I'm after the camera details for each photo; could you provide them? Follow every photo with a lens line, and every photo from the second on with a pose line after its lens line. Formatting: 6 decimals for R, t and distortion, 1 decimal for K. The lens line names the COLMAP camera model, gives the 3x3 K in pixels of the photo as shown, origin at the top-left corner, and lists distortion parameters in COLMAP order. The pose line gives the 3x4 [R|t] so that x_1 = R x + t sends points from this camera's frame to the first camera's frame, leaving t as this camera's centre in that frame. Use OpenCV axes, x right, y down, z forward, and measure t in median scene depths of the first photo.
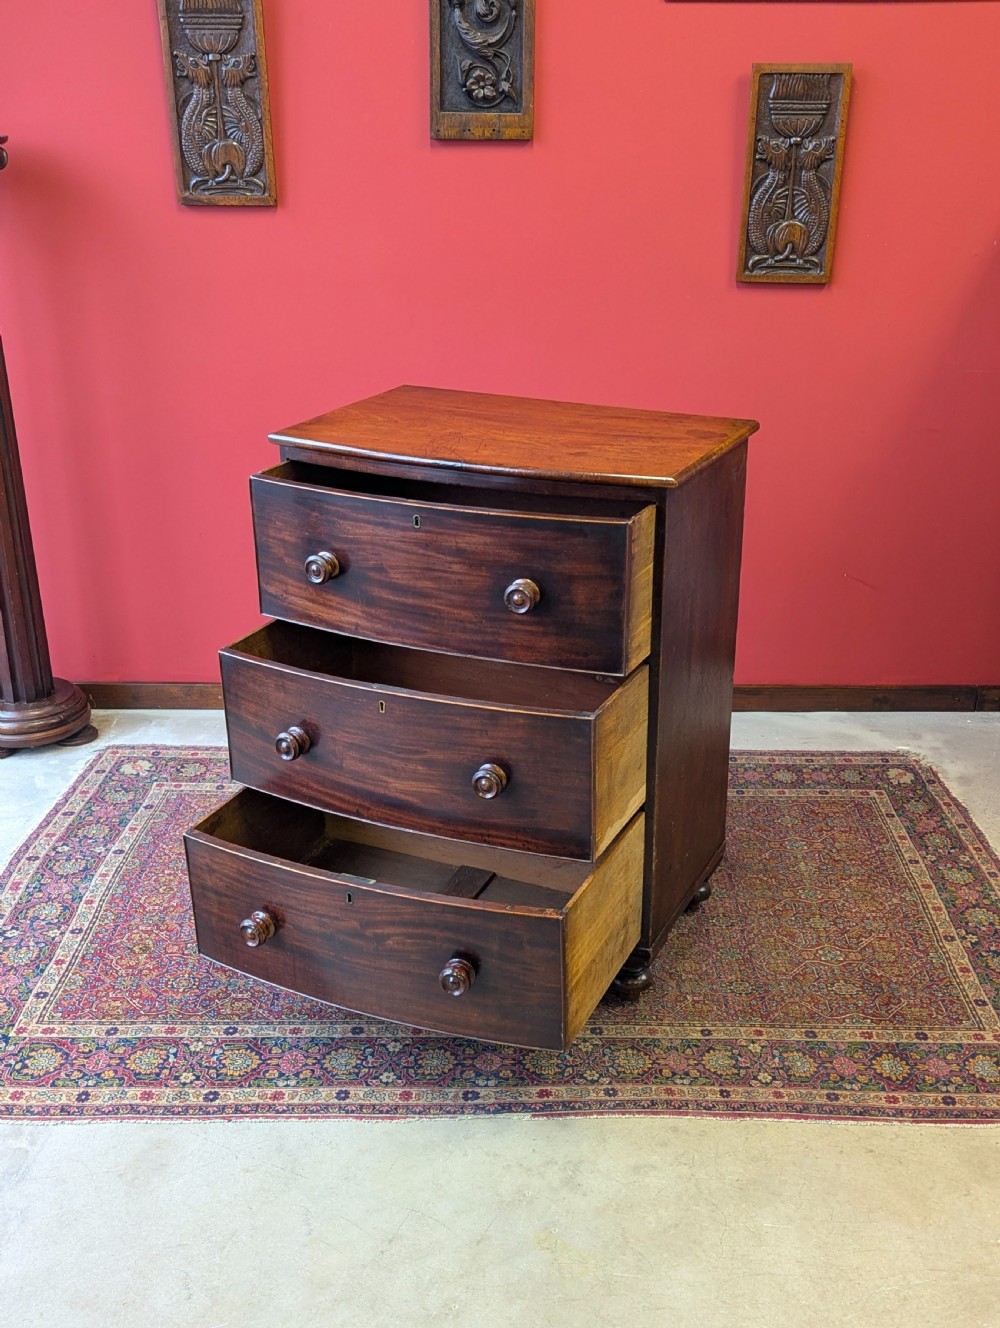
lens RADIAL K [[1394.3, 0, 517.9], [0, 1394.3, 637.4], [0, 0, 1]] dist [0.044826, -0.015659]
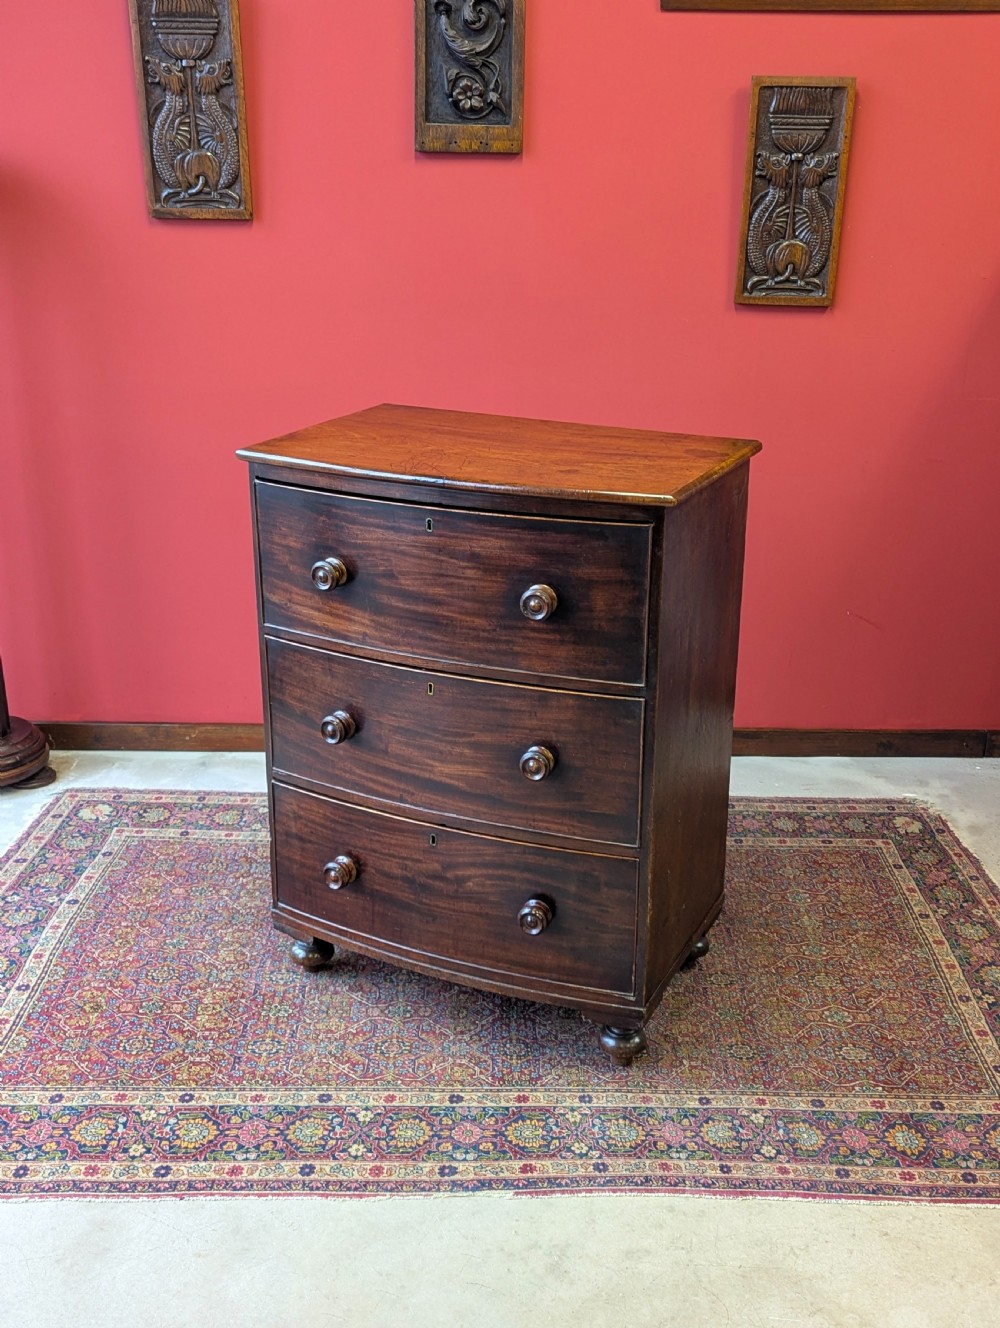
lens RADIAL K [[1415.2, 0, 520.7], [0, 1415.2, 643.1], [0, 0, 1]] dist [0.035242, 0.009029]
pose [[0.999923, 0.006179, 0.010737, 0.001703], [-0.005839, 0.999489, -0.031420, 0.010836], [-0.010925, 0.031355, 0.999449, 0.055415]]
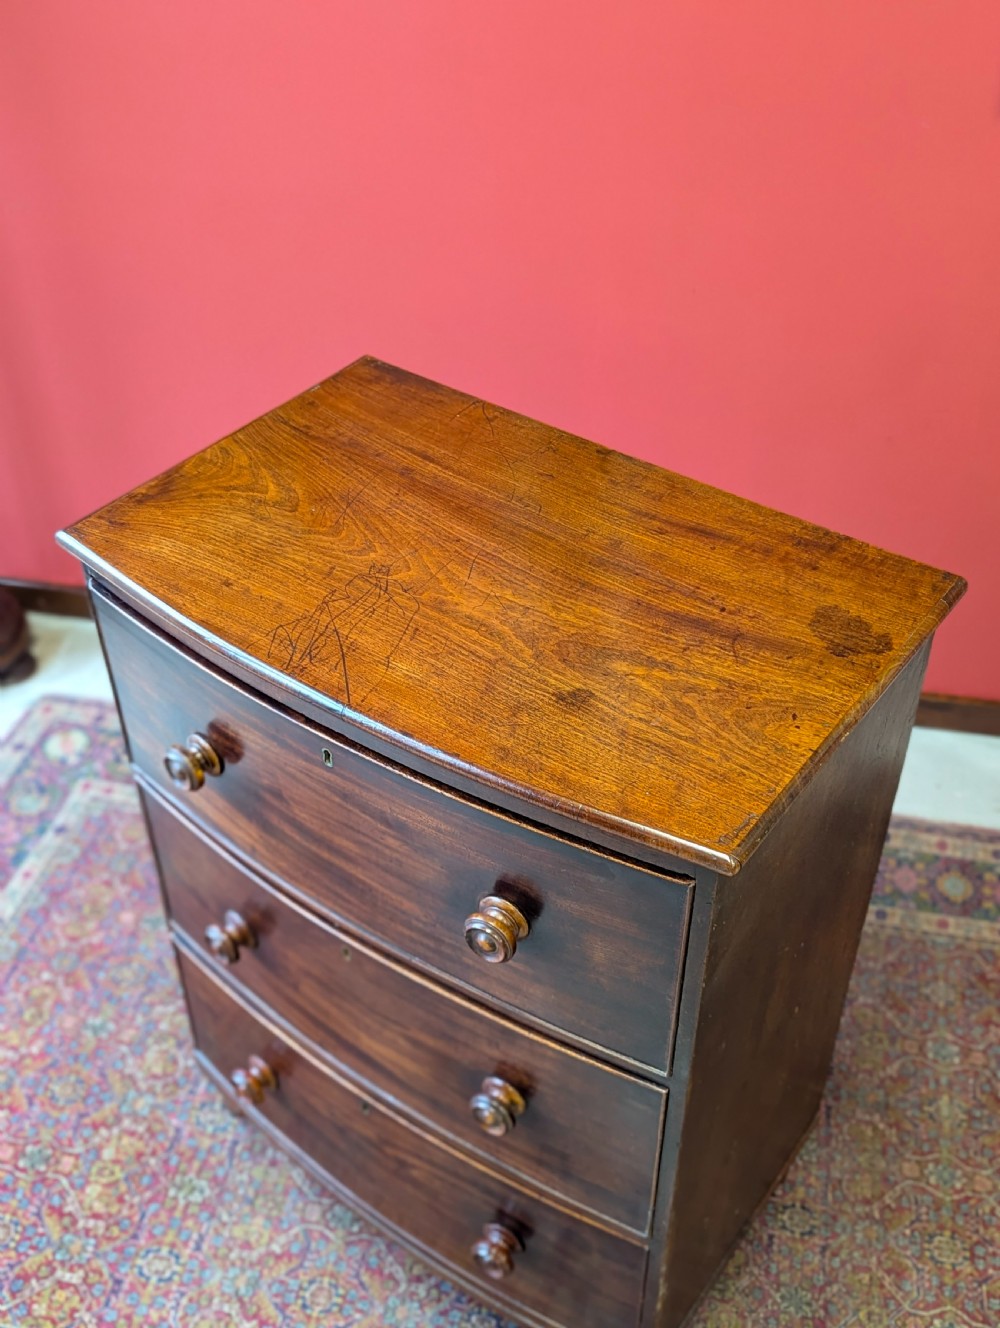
lens RADIAL K [[1414.4, 0, 511.4], [0, 1414.4, 661.1], [0, 0, 1]] dist [0.030463, 0.014369]
pose [[0.983209, 0.119230, -0.138149, 0.080611], [-0.070804, 0.946983, 0.313386, -0.272173], [0.168190, -0.298342, 0.939523, 0.456624]]
